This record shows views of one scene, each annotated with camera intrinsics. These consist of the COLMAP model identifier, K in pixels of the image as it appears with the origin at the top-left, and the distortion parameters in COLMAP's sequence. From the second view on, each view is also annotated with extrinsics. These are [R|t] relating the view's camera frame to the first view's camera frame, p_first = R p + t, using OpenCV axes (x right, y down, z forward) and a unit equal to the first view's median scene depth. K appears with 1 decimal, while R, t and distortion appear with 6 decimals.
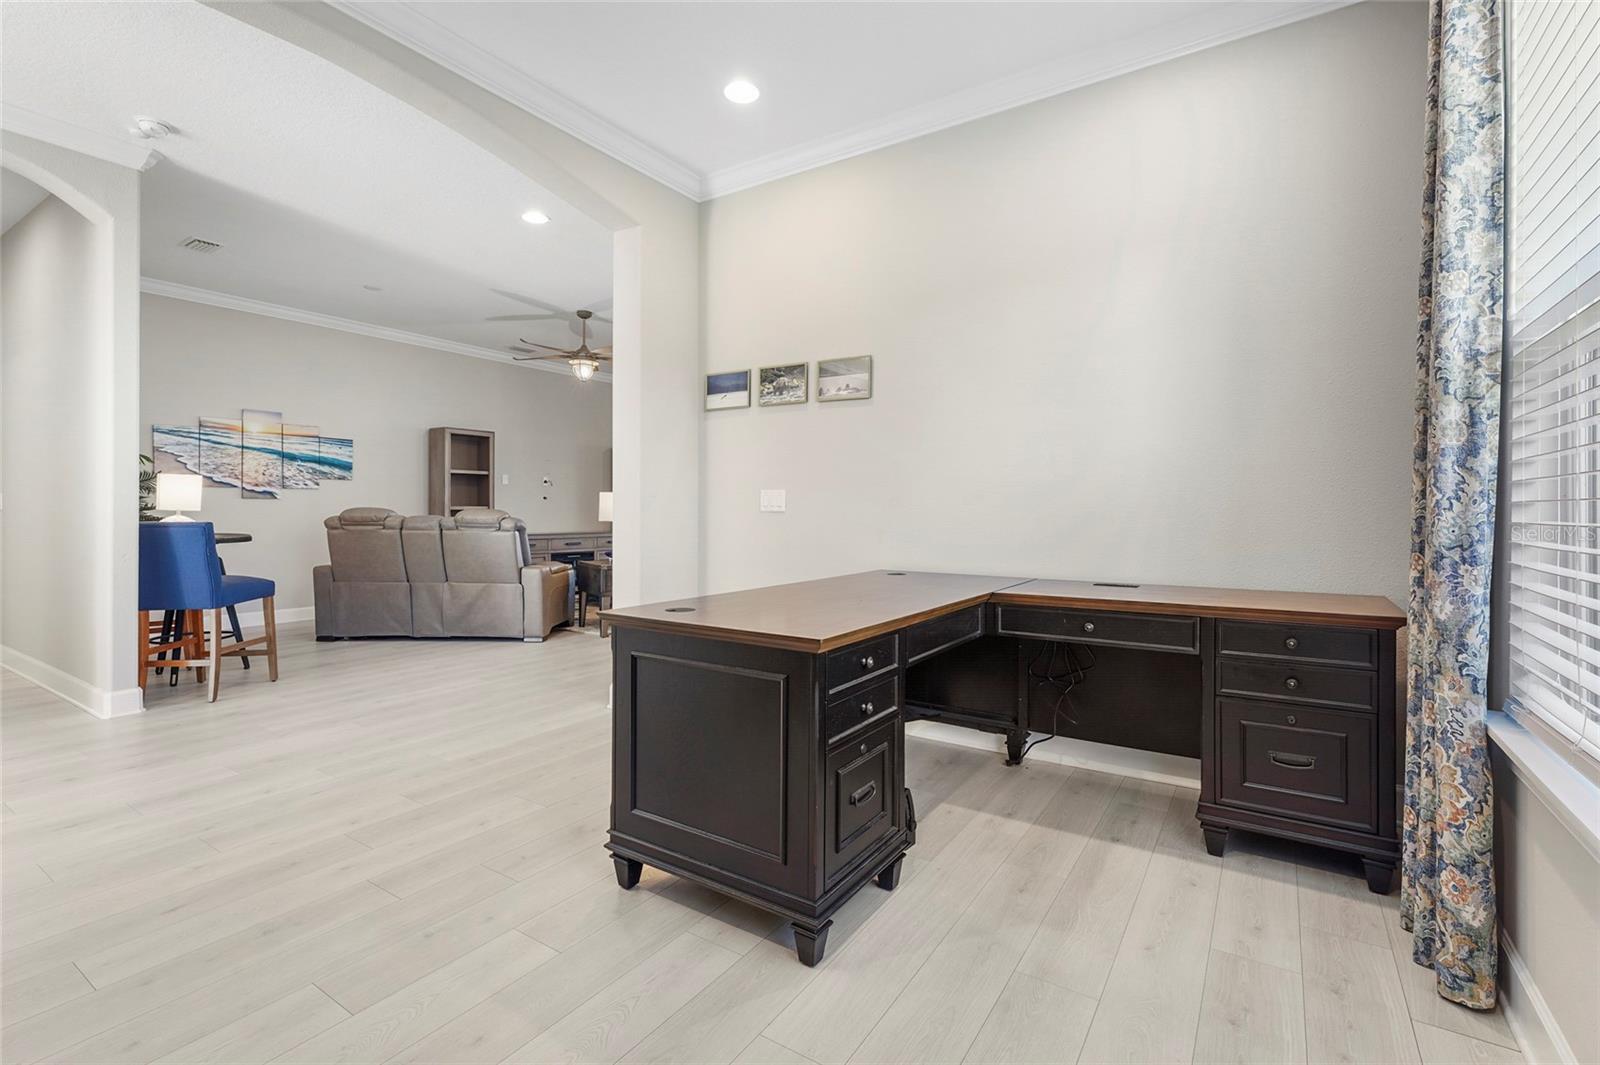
lens RADIAL K [[728.6, 0, 794.5], [0, 728.6, 508.5], [0, 0, 1]] dist [0.000815, 0.000627]
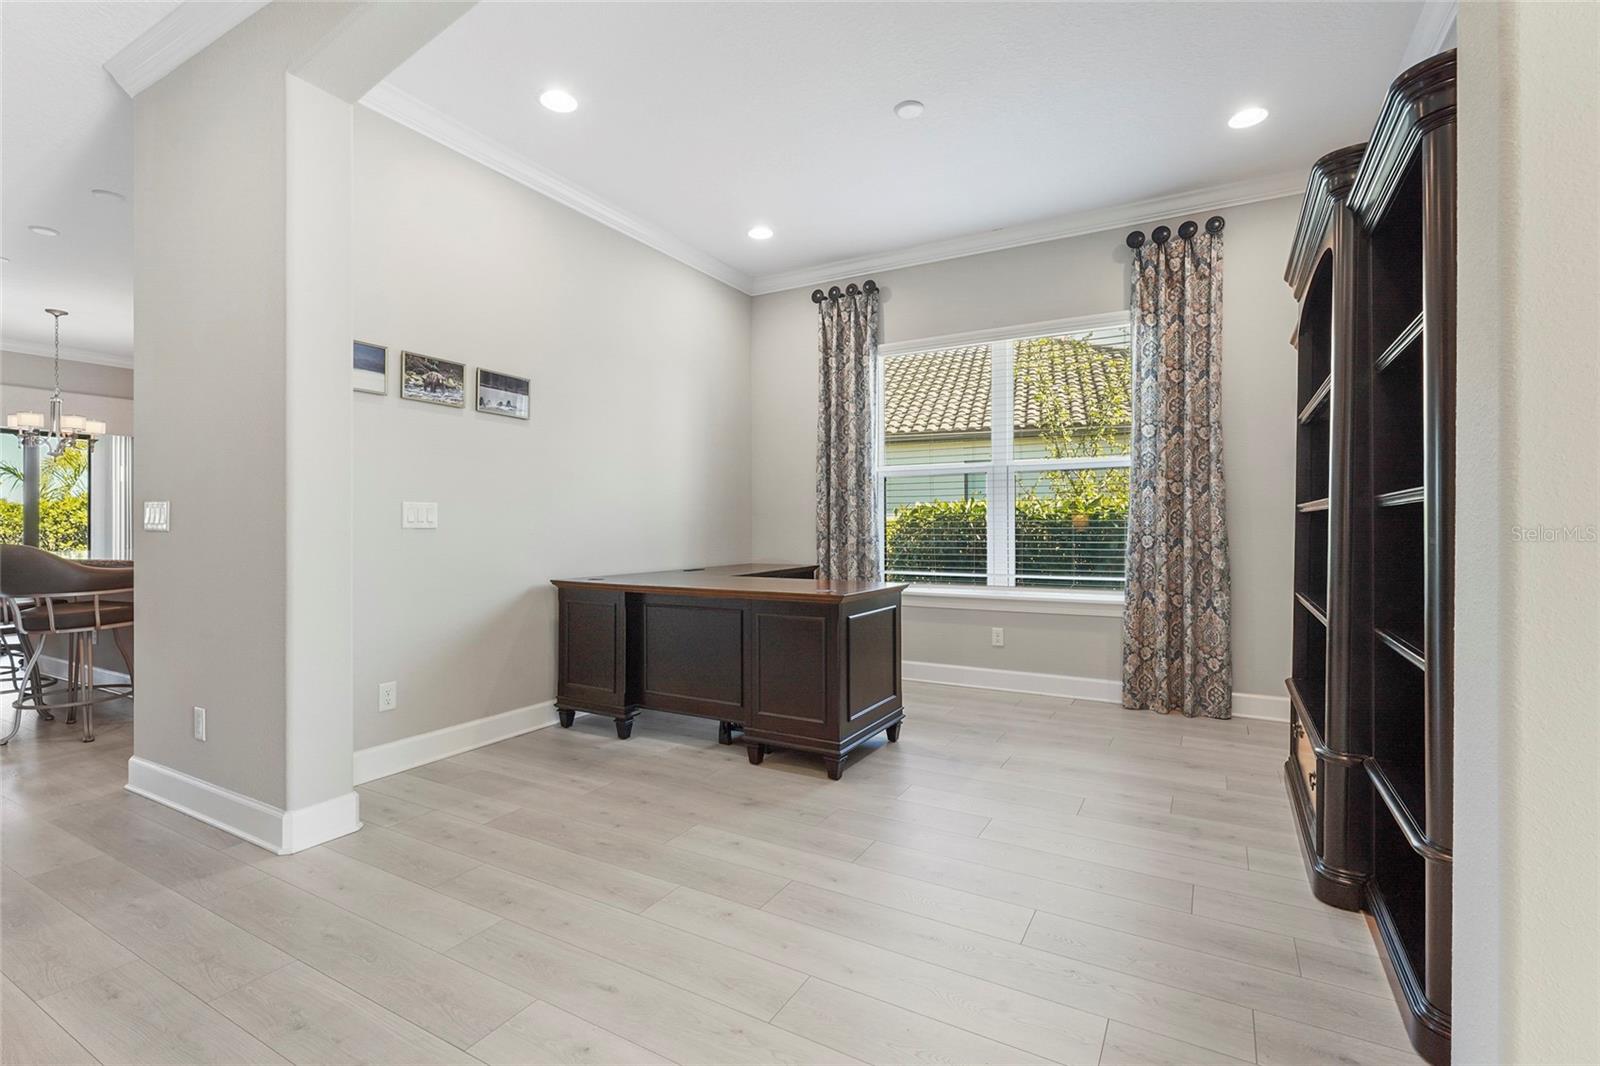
lens RADIAL K [[728.6, 0, 802.9], [0, 728.6, 531.1], [0, 0, 1]] dist [0.000815, 0.000627]
pose [[-0.077035, -0.013175, 0.996941, -0.910110], [0.002545, 0.999907, 0.013411, -0.002358], [-0.997025, 0.003570, -0.076994, 0.631423]]
